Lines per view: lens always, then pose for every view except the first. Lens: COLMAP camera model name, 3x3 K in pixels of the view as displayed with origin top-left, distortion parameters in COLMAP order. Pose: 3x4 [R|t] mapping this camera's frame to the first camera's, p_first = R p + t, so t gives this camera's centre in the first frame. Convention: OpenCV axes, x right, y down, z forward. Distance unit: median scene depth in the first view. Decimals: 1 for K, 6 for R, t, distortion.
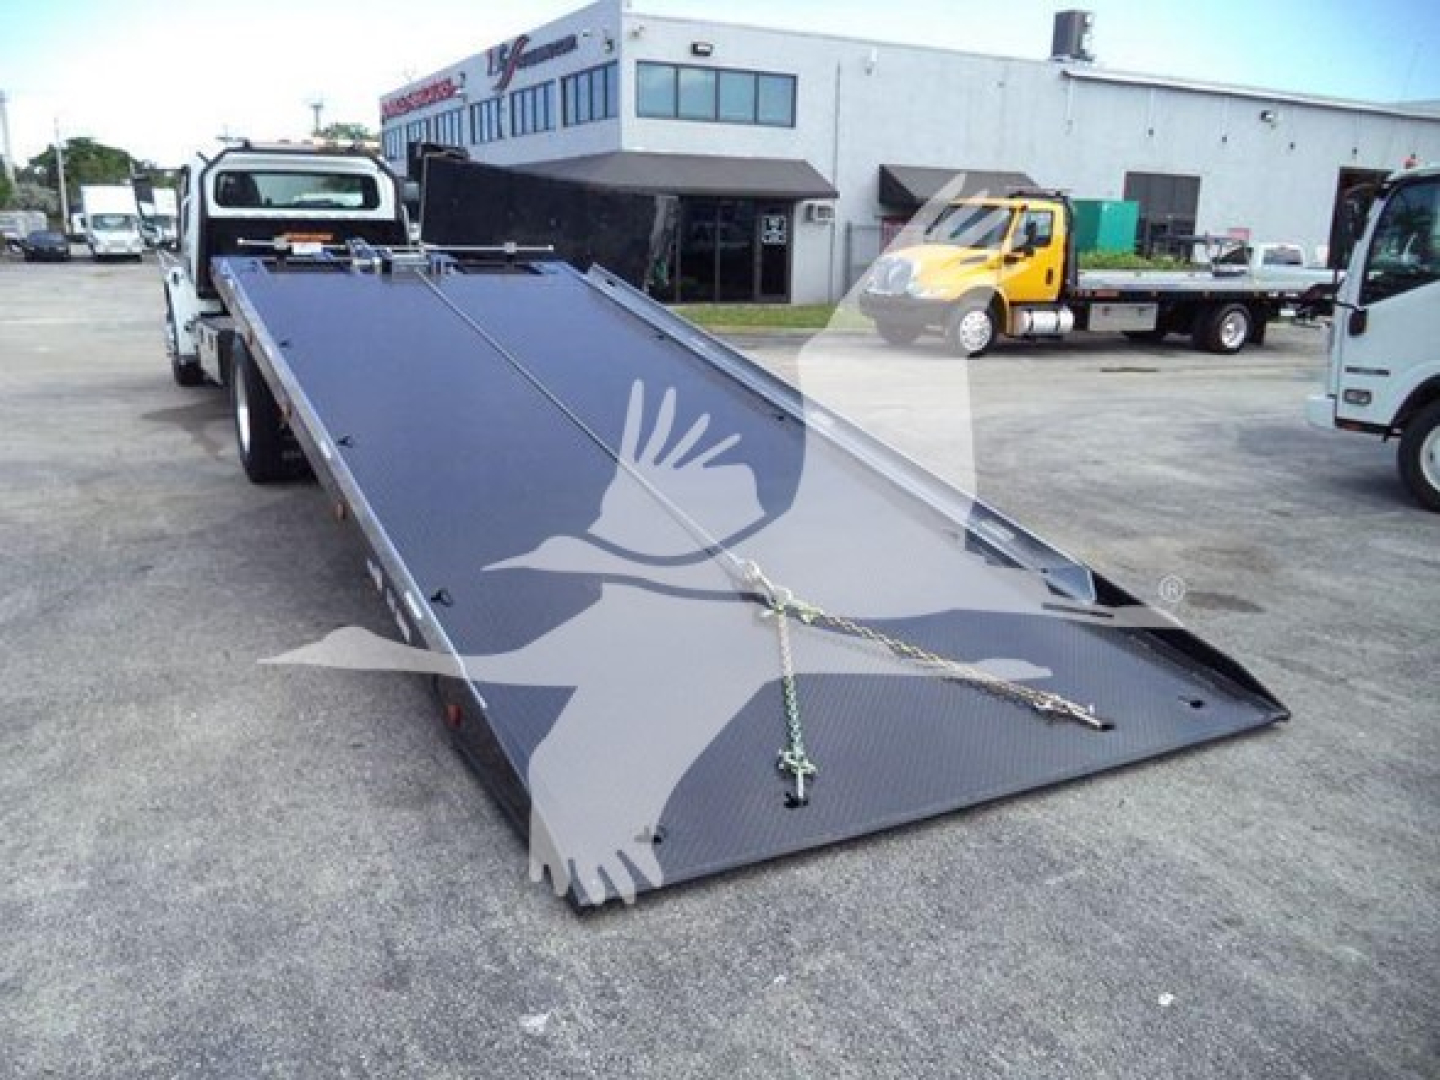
lens RADIAL K [[1147.5, 0, 735.4], [0, 1147.5, 537.5], [0, 0, 1]] dist [-0.027832, -0.003202]
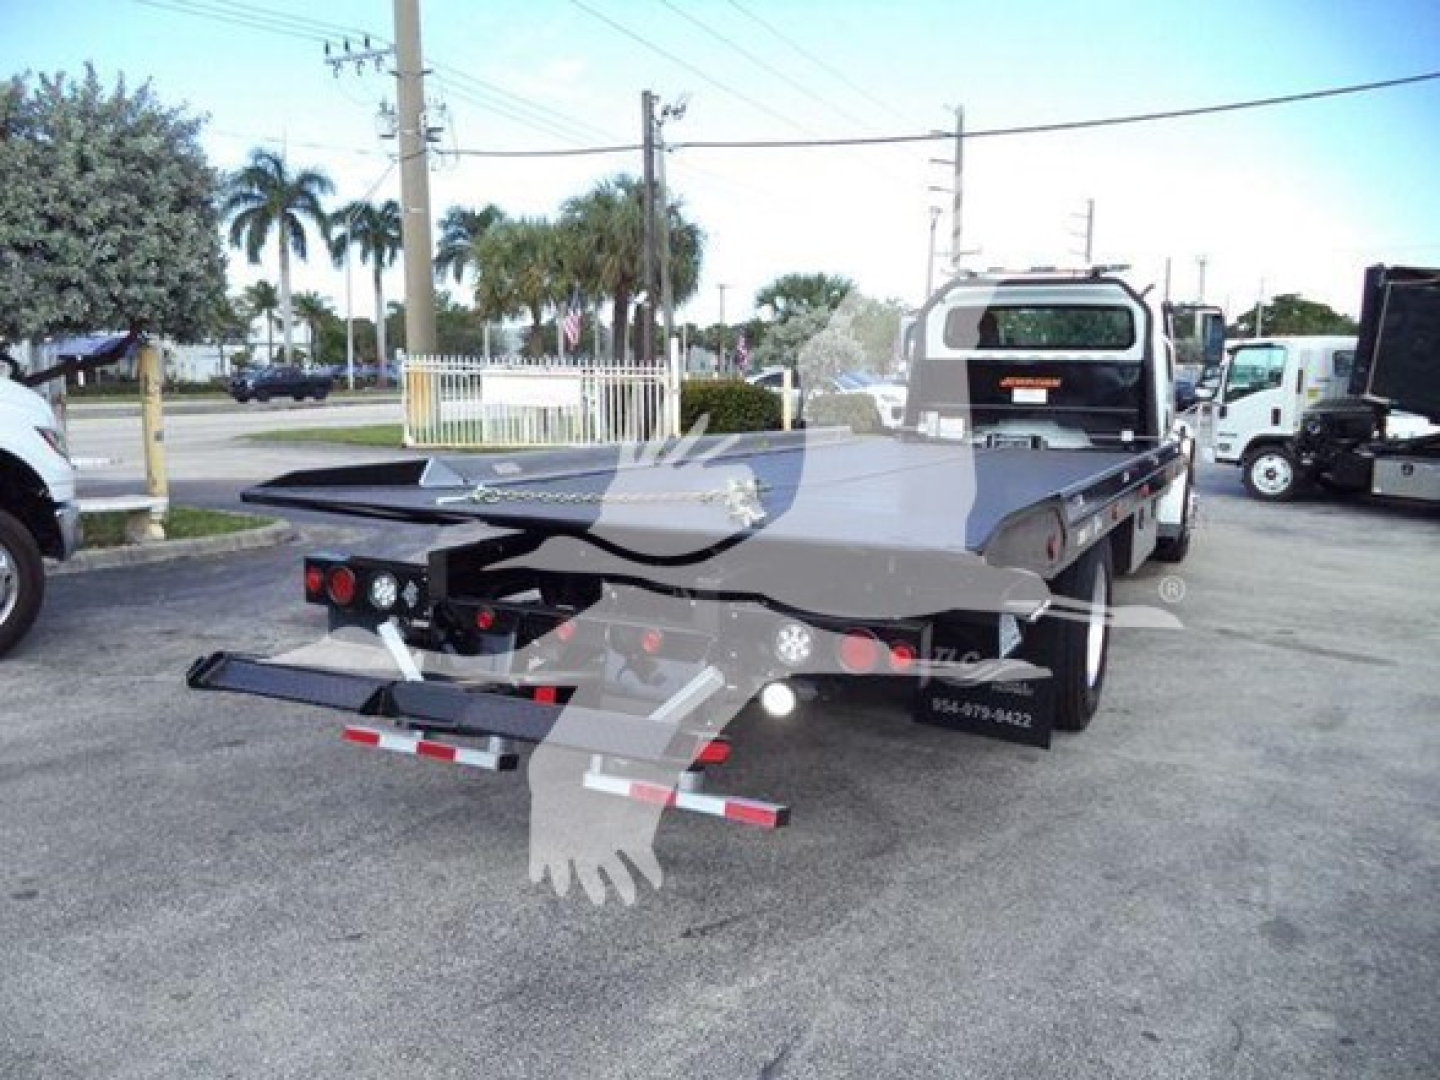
lens RADIAL K [[1147.5, 0, 722.2], [0, 1147.5, 539.0], [0, 0, 1]] dist [-0.027832, -0.003202]
pose [[0.574396, 0.111036, -0.811012, 0.107715], [-0.213079, 0.976884, -0.017166, -0.053143], [0.790358, 0.182670, 0.584778, 0.210368]]
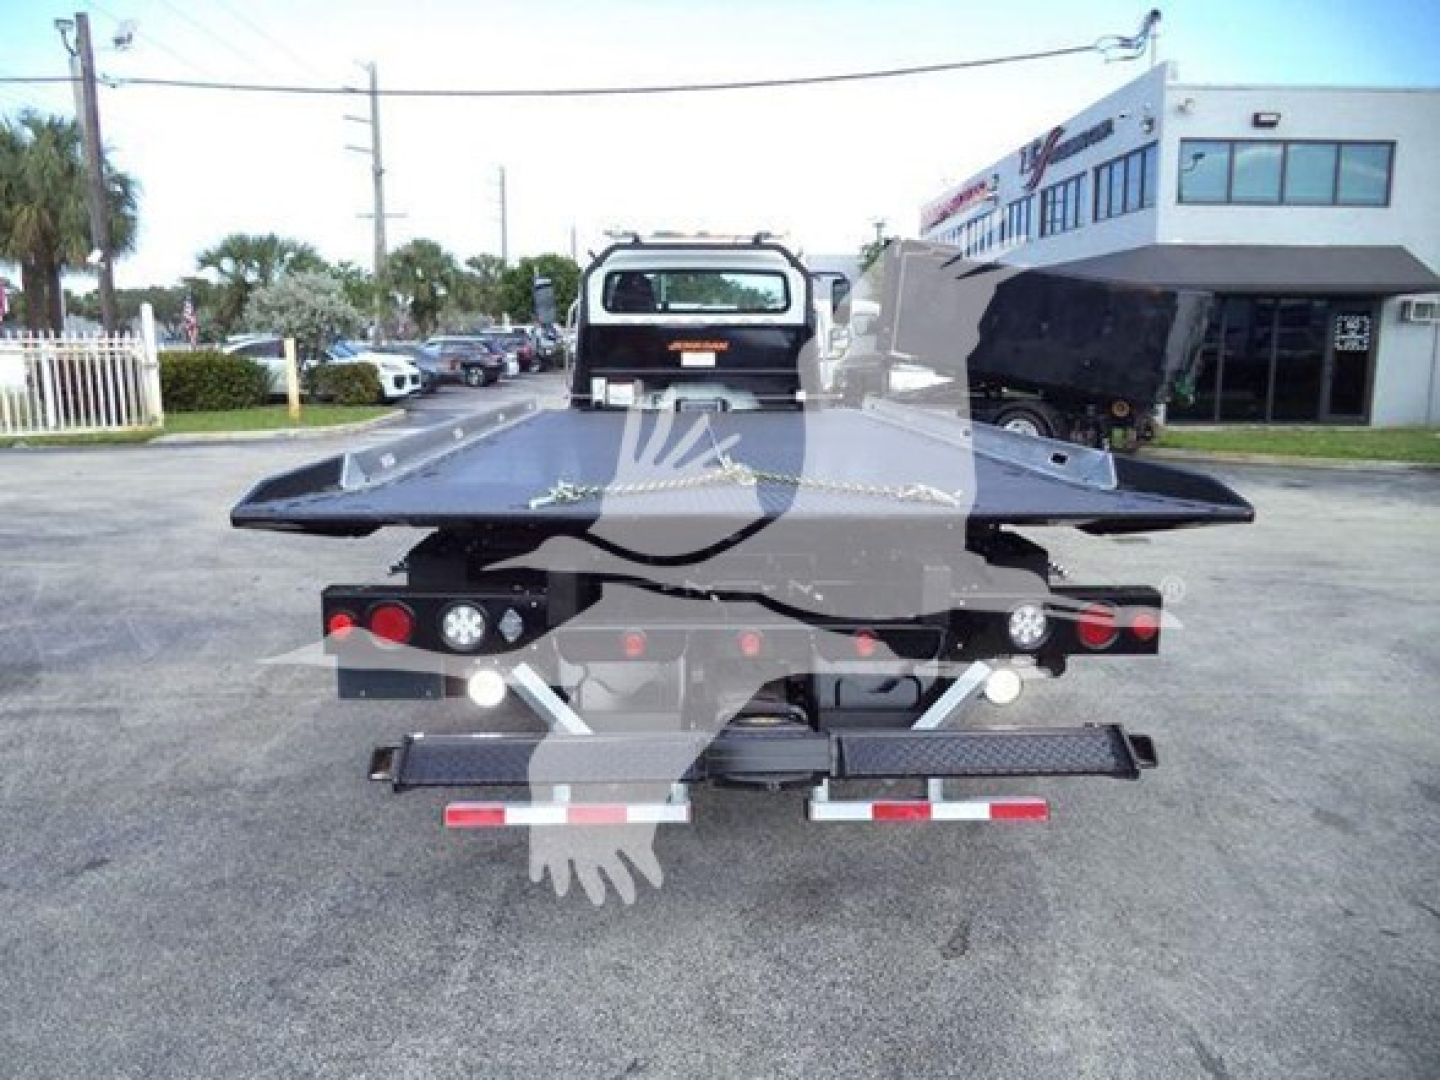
lens RADIAL K [[1147.5, 0, 722.7], [0, 1147.5, 542.1], [0, 0, 1]] dist [-0.027832, -0.003202]
pose [[0.888213, 0.064412, -0.454894, 0.019058], [-0.103903, 0.992633, -0.062322, -0.041216], [0.447528, 0.102620, 0.888362, 0.161793]]
